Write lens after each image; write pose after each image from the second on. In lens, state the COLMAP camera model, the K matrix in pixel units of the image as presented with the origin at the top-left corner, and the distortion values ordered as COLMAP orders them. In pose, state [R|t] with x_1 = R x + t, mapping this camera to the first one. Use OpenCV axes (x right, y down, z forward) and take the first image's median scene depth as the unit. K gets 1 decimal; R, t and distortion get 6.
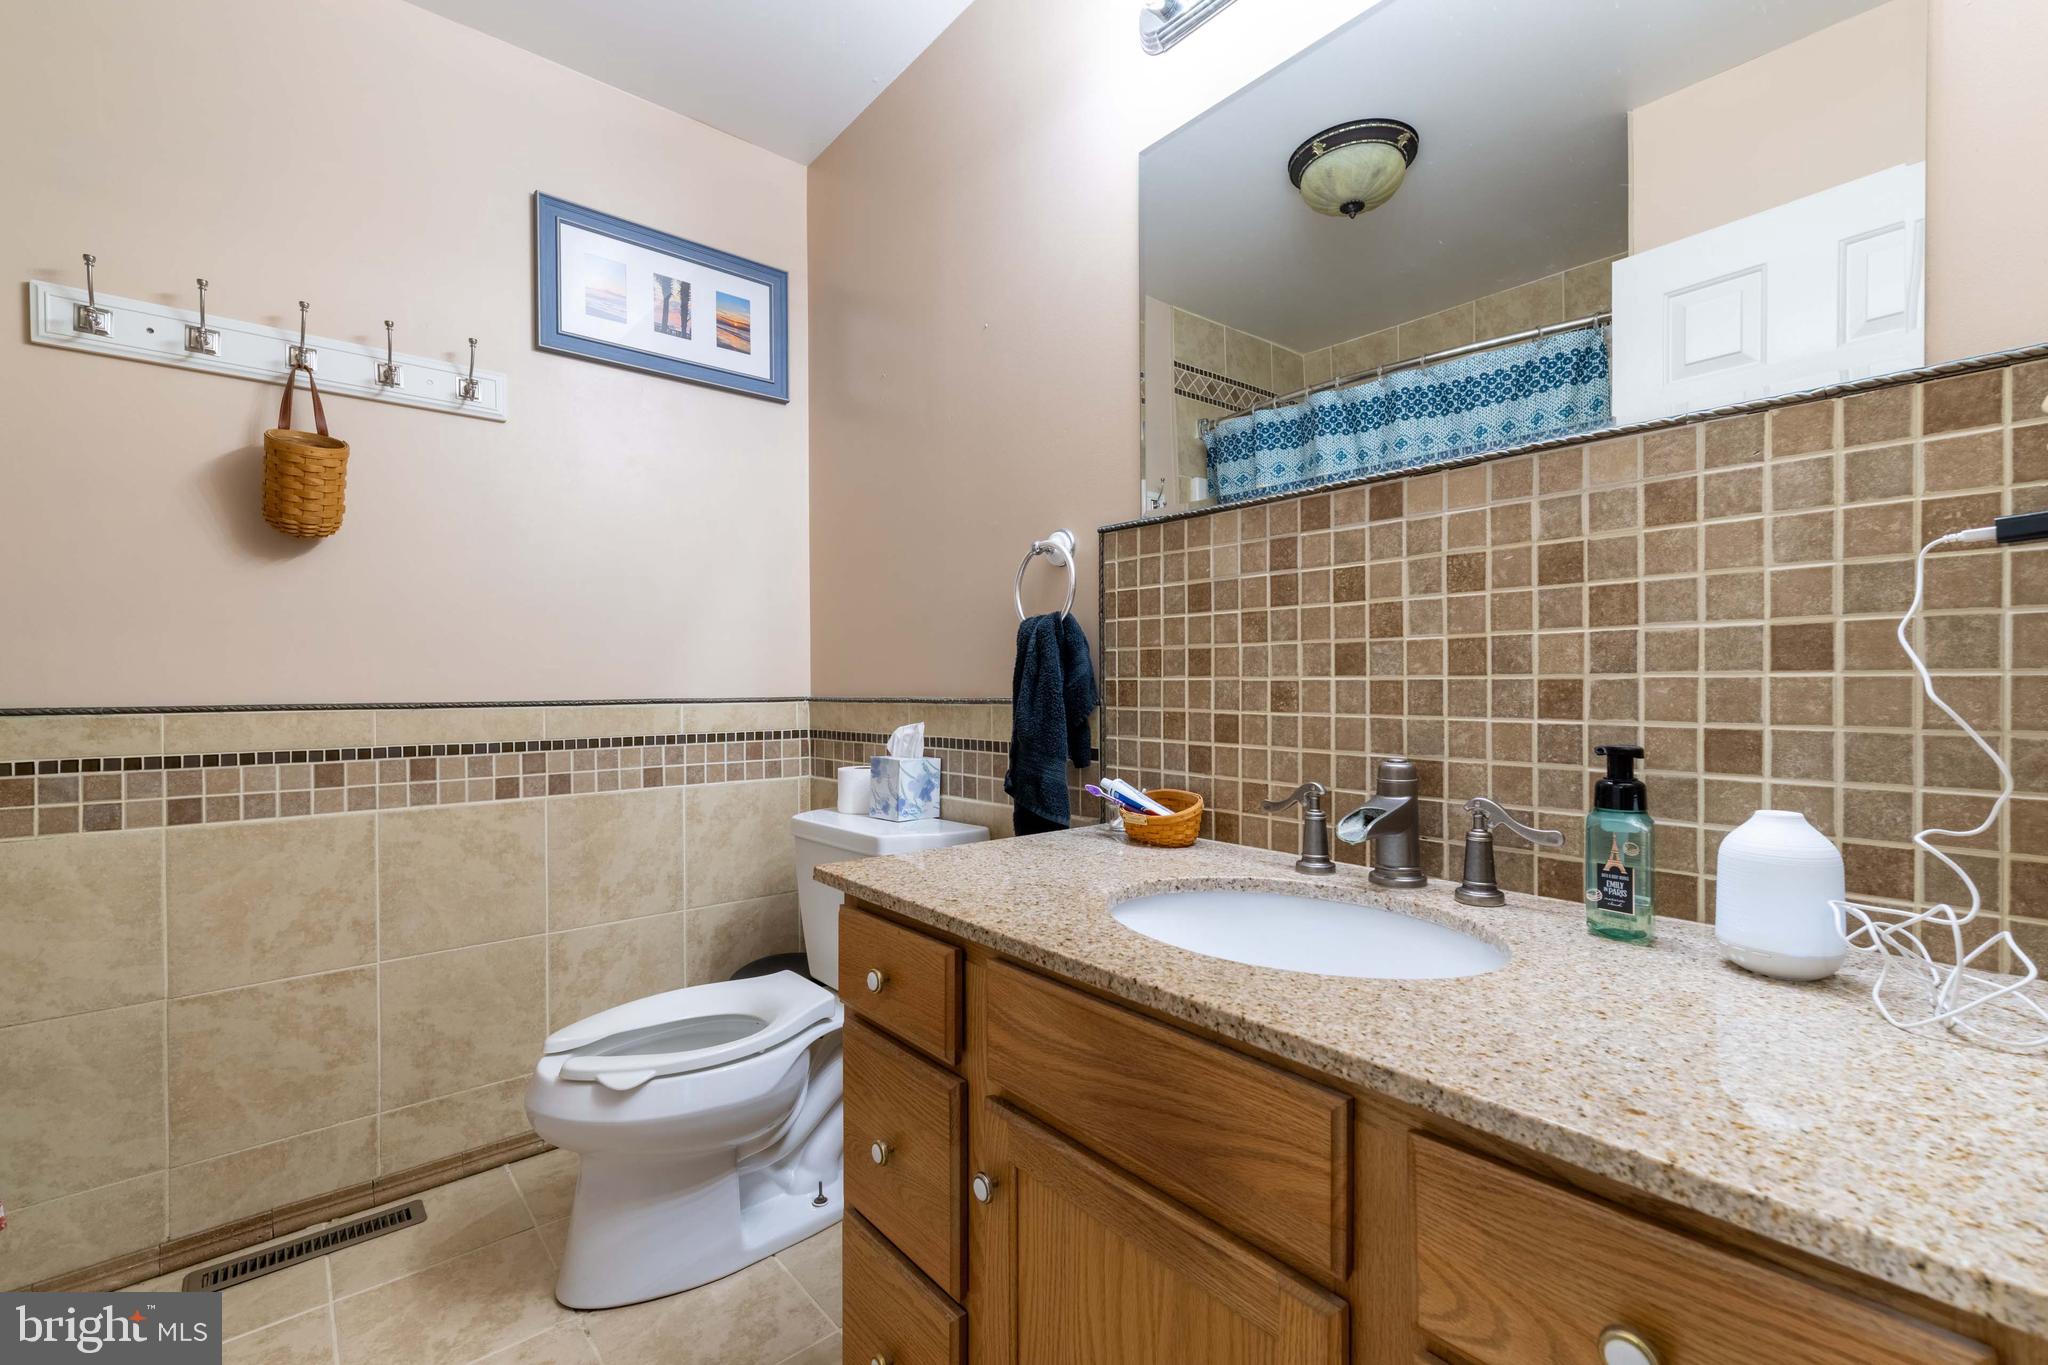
lens RADIAL K [[903.3, 0, 1013.8], [0, 903.3, 687.6], [0, 0, 1]] dist [0.005468, -0.000634]
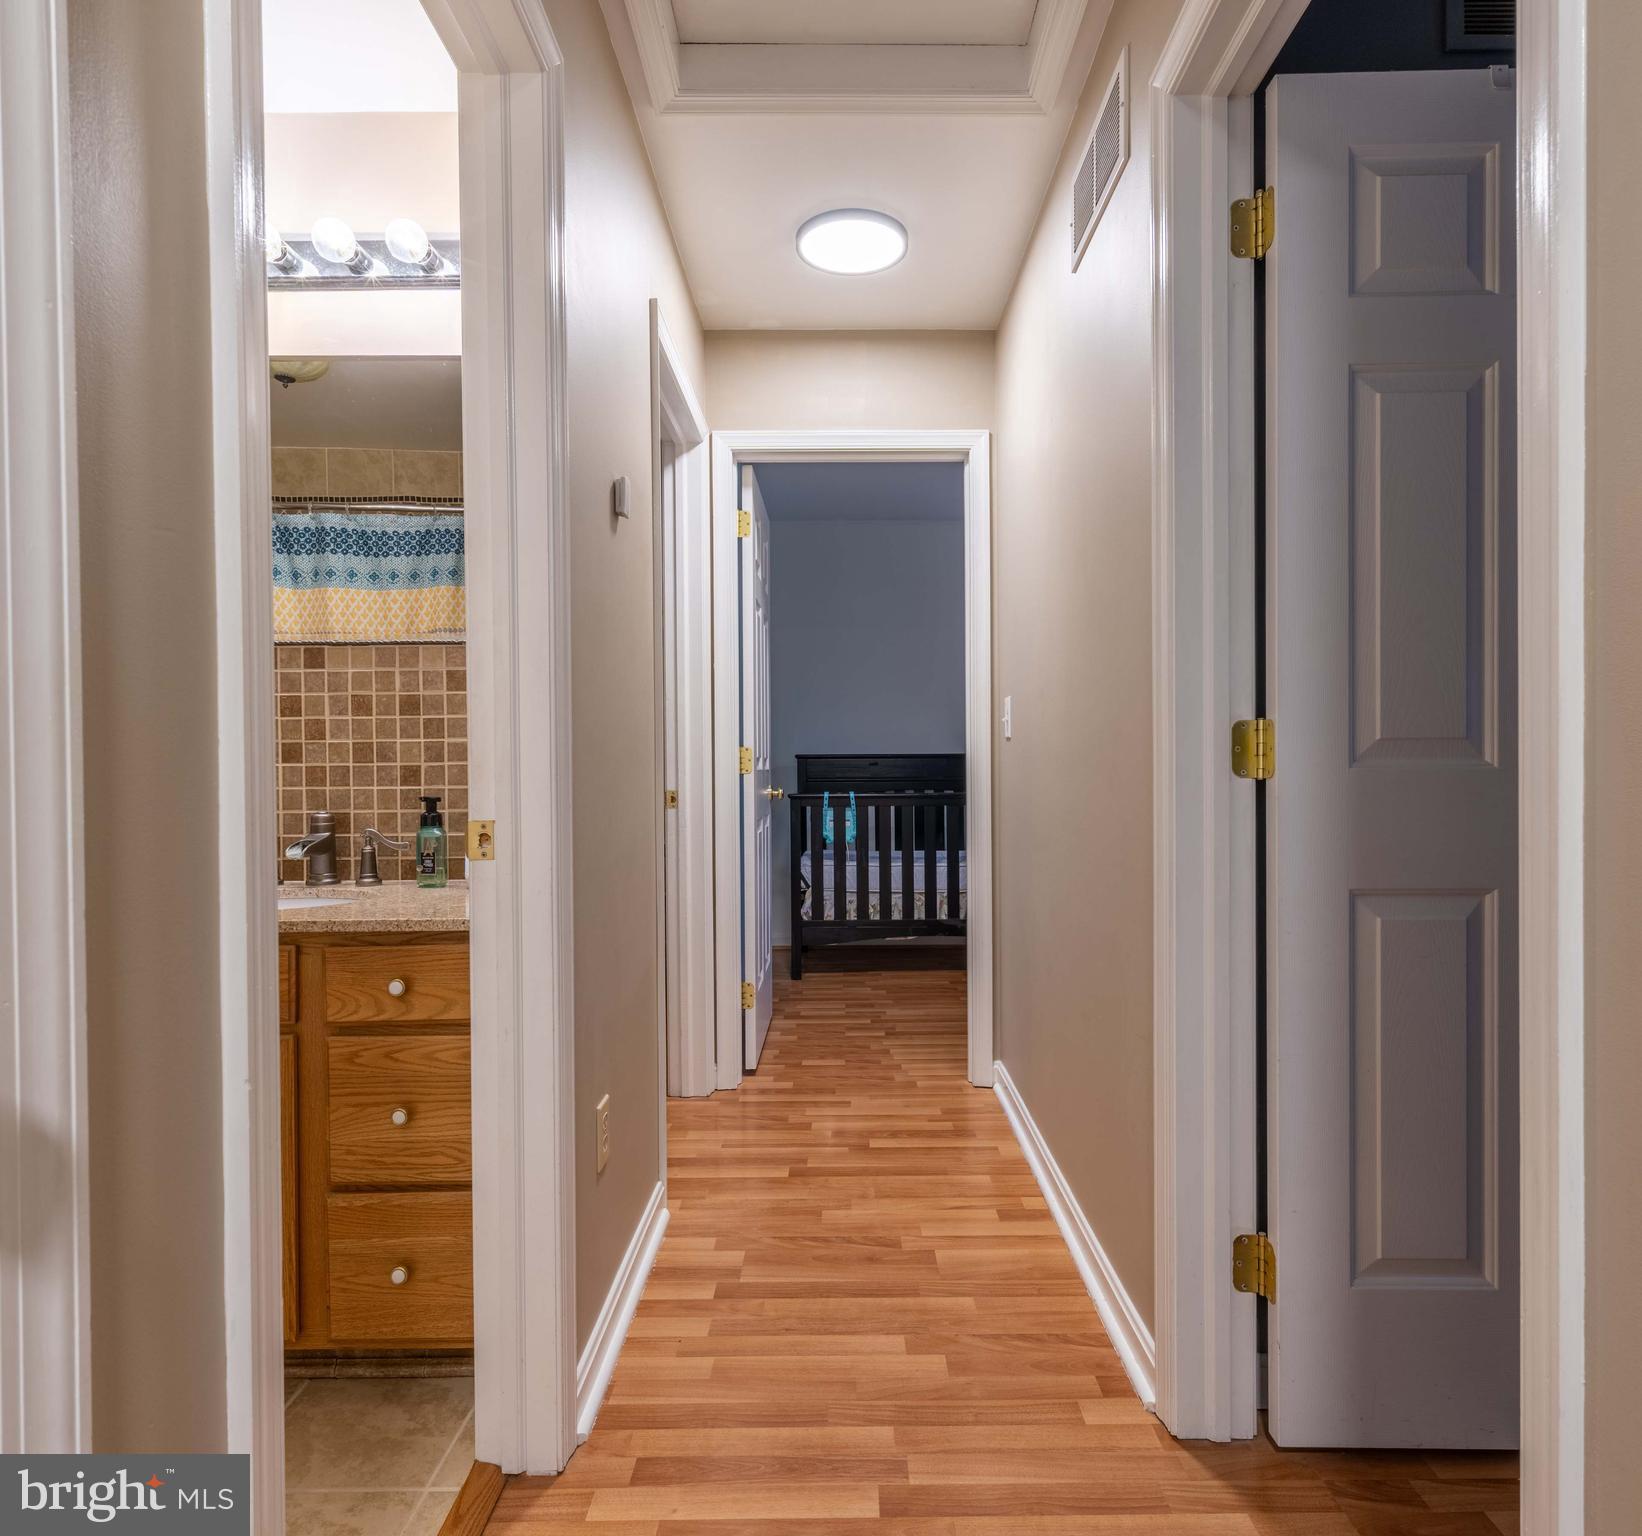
lens RADIAL K [[996.3, 0, 822.4], [0, 996.3, 776.6], [0, 0, 1]] dist [0.031613, 0.001899]
pose [[0.660224, -0.007481, 0.751032, -0.384980], [0.008646, 0.999960, 0.002360, 0.016146], [-0.751019, 0.004935, 0.660262, -0.982419]]
